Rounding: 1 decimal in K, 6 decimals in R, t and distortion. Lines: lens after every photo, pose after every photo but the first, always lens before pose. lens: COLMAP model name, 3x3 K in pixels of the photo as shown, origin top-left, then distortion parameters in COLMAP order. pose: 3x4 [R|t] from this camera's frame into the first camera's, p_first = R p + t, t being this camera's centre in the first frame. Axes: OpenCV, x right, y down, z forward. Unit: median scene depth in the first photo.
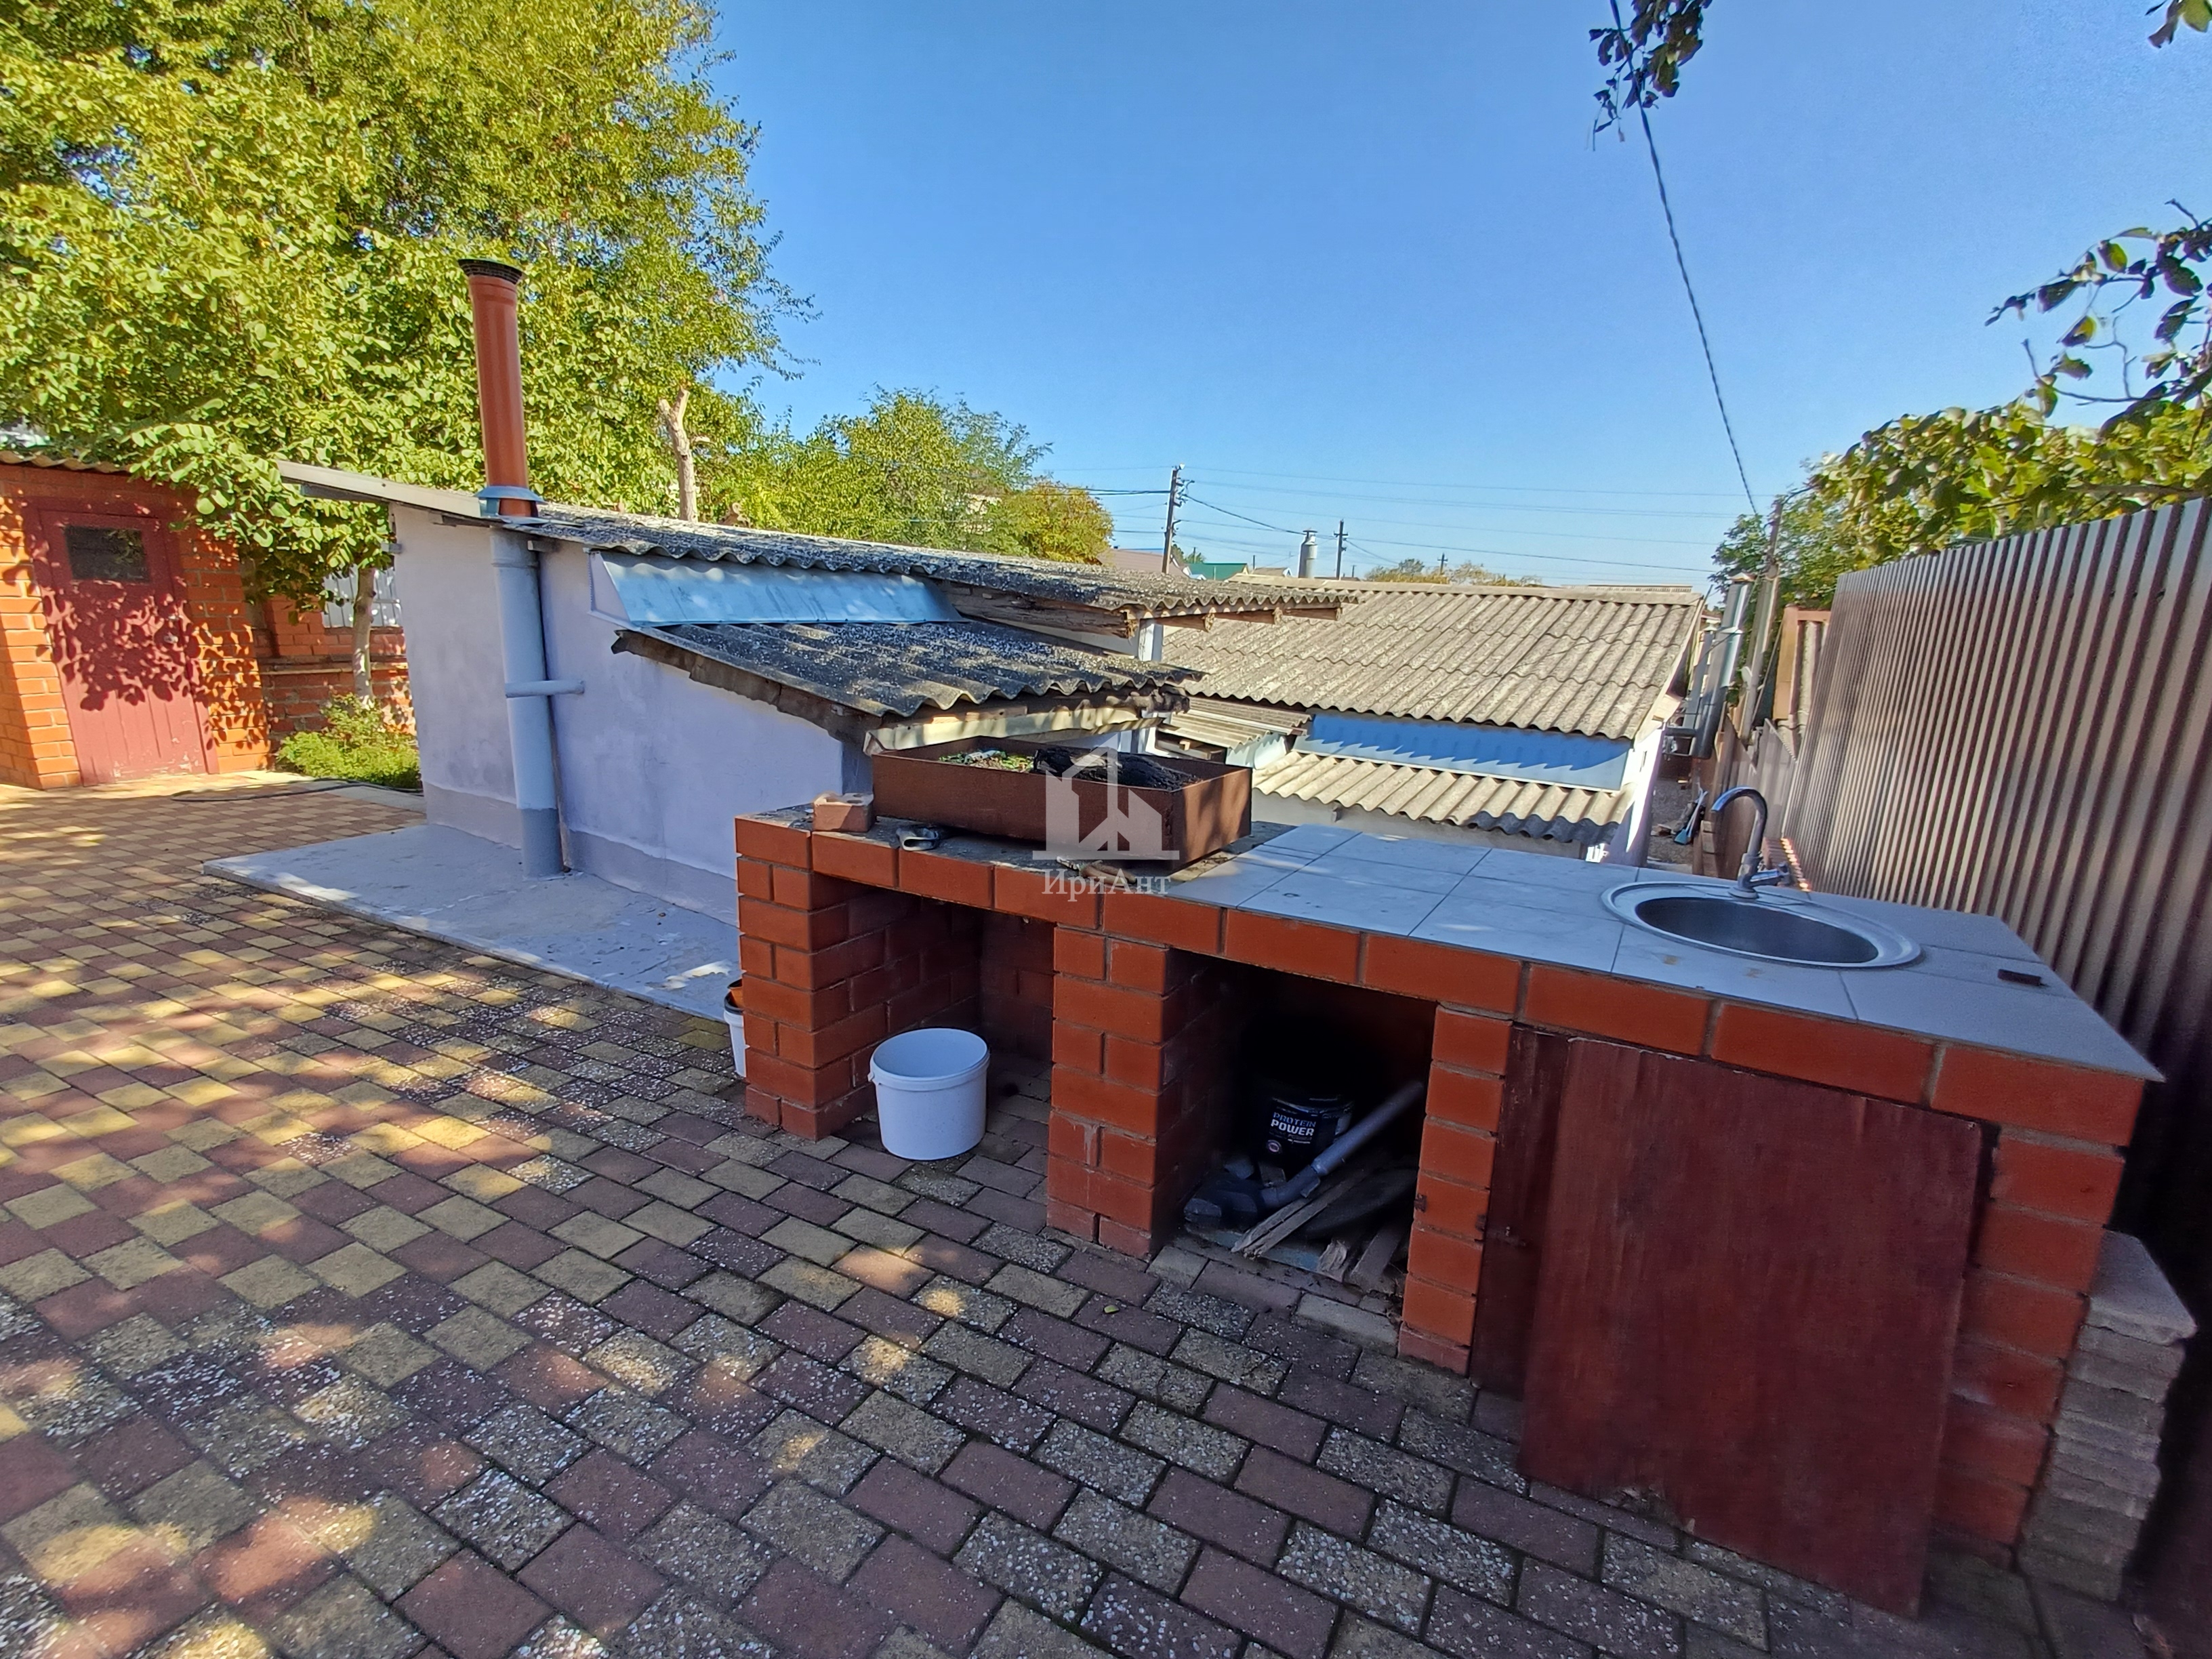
lens RADIAL K [[1016.1, 0, 1112.5], [0, 1016.1, 835.8], [0, 0, 1]] dist [0.000722, 0.001041]
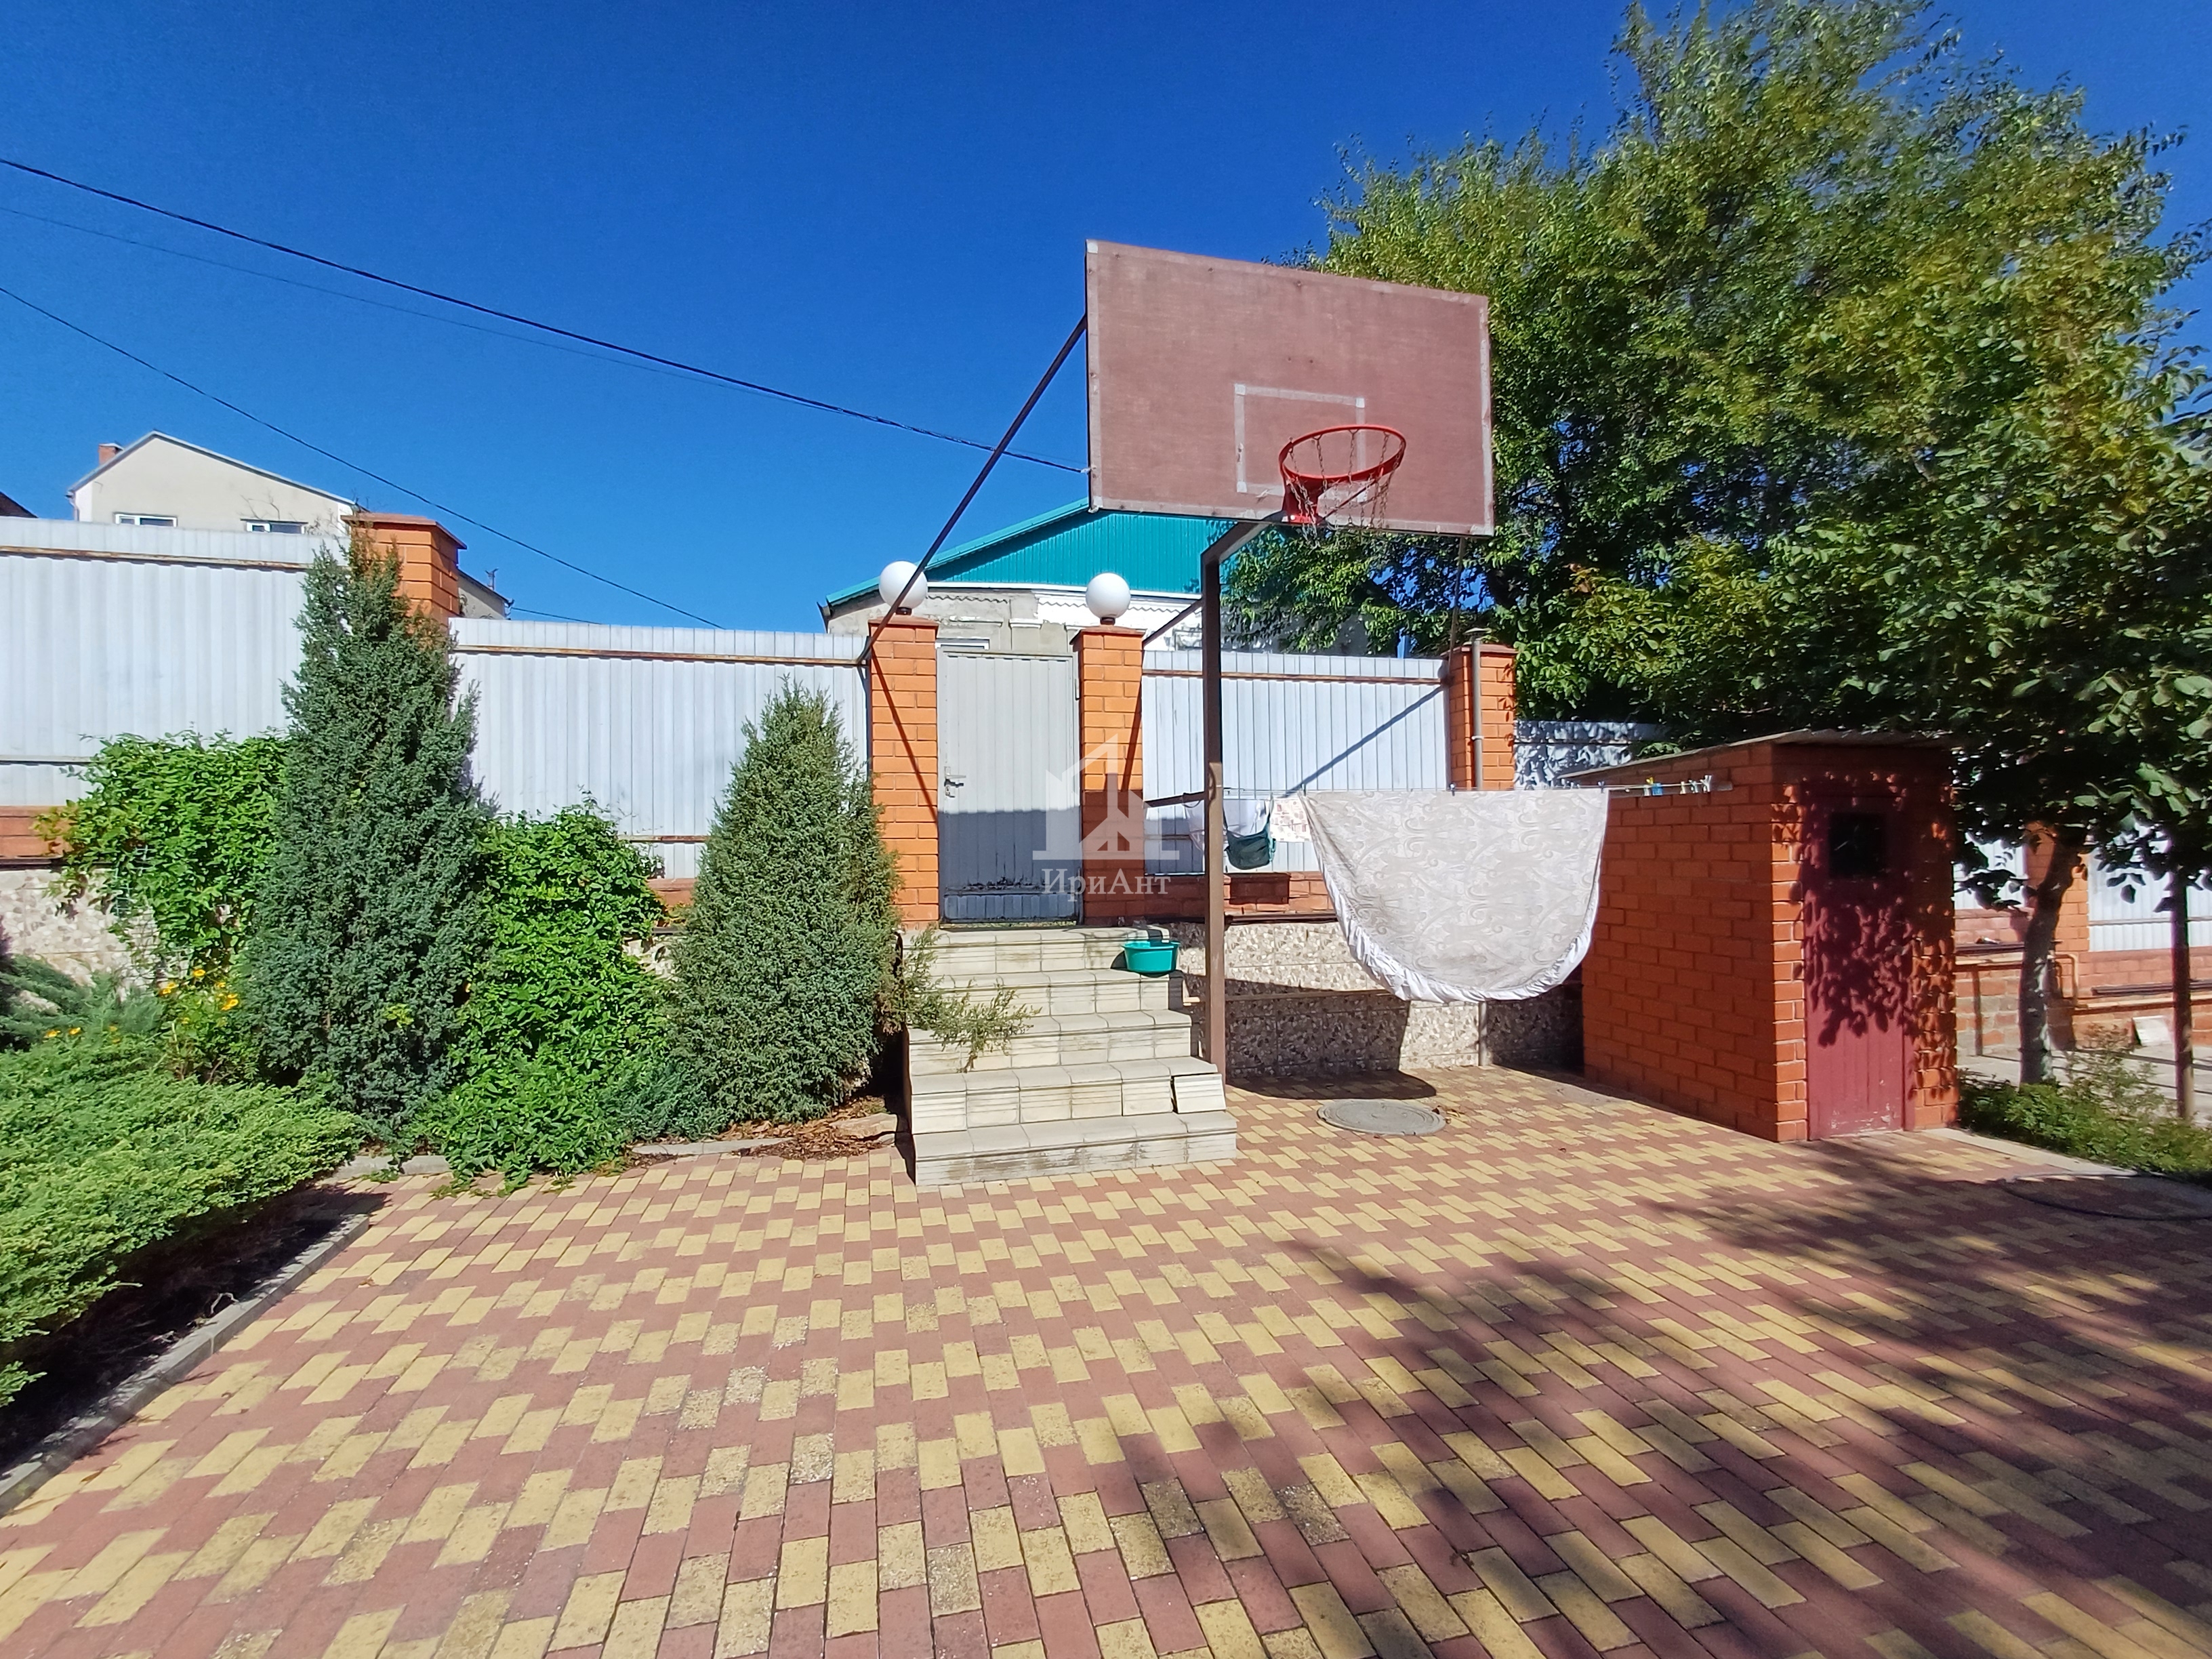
lens RADIAL K [[1002.7, 0, 1129.4], [0, 1002.7, 842.5], [0, 0, 1]] dist [0.005892, -0.001149]
pose [[0.684050, -0.038026, -0.728444, -0.828529], [-0.134456, 0.974955, -0.177156, -0.068319], [0.716936, 0.219127, 0.661805, 0.082018]]
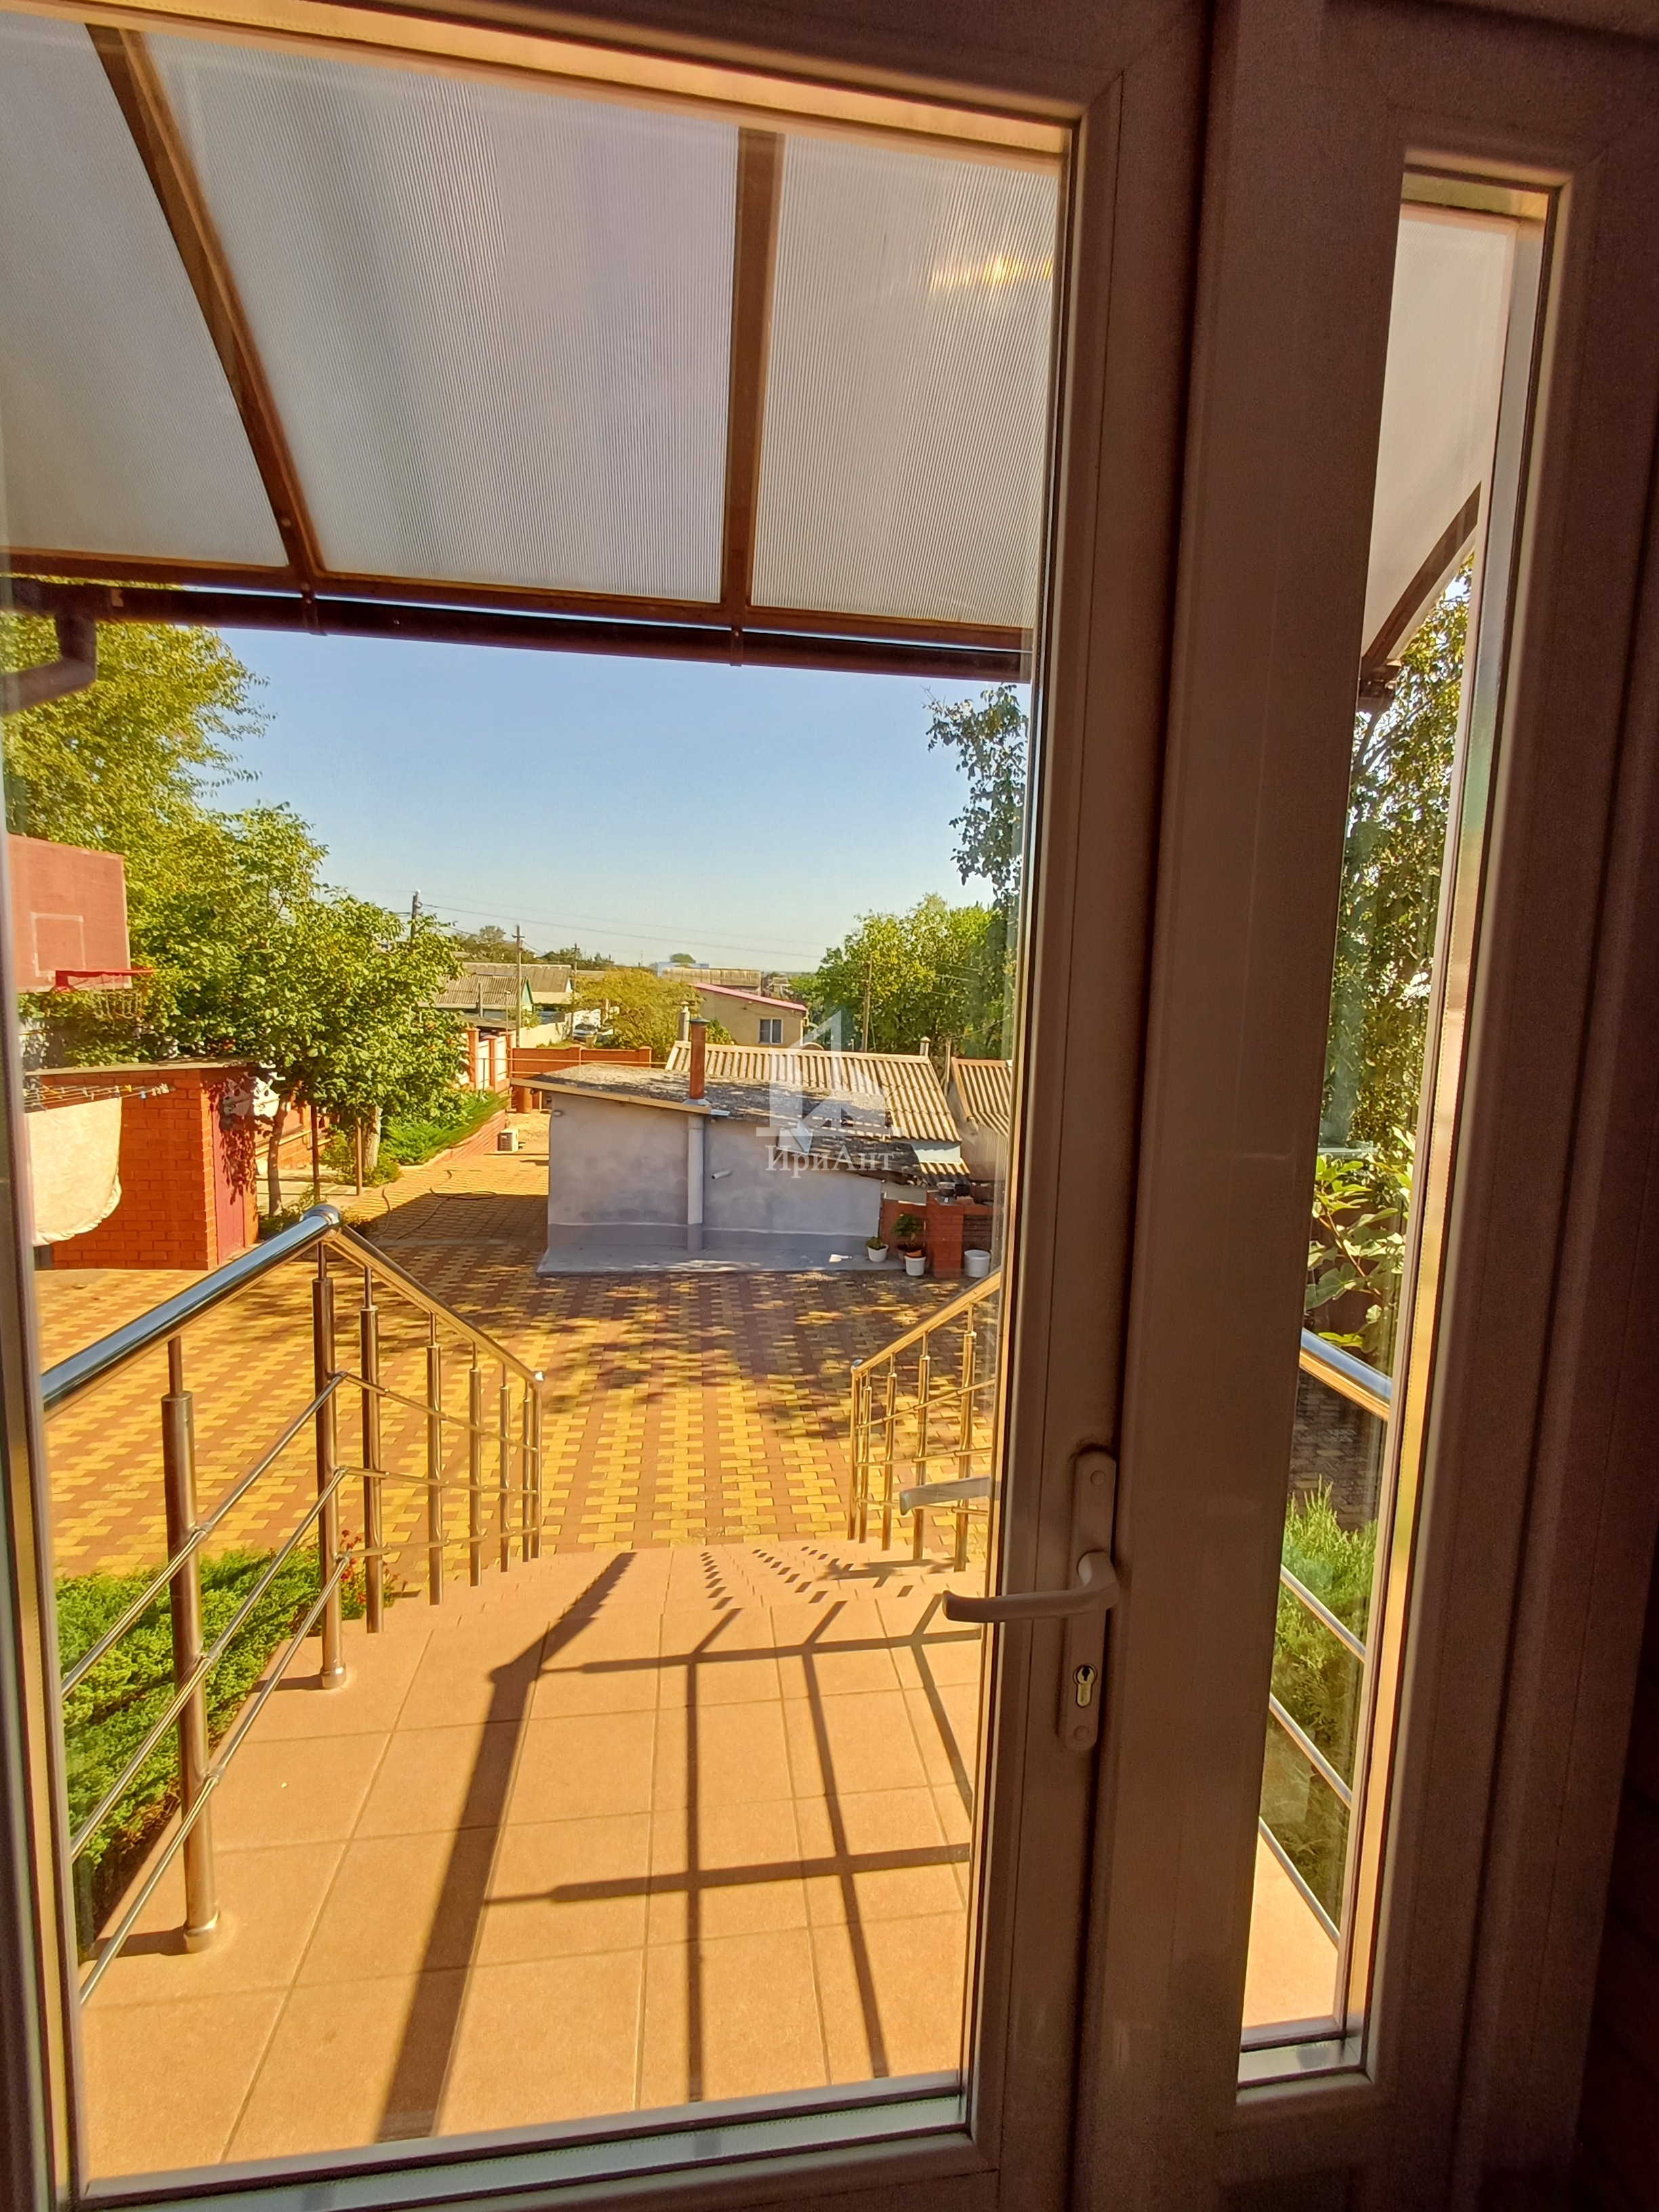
lens RADIAL K [[1011.6, 0, 835.3], [0, 1011.6, 1098.0], [0, 0, 1]] dist [0.015276, 0.000489]
pose [[0.808933, -0.070973, 0.583600, -1.182905], [0.121366, 0.991463, -0.047653, -0.117277], [-0.575236, 0.109377, 0.810642, -0.849280]]
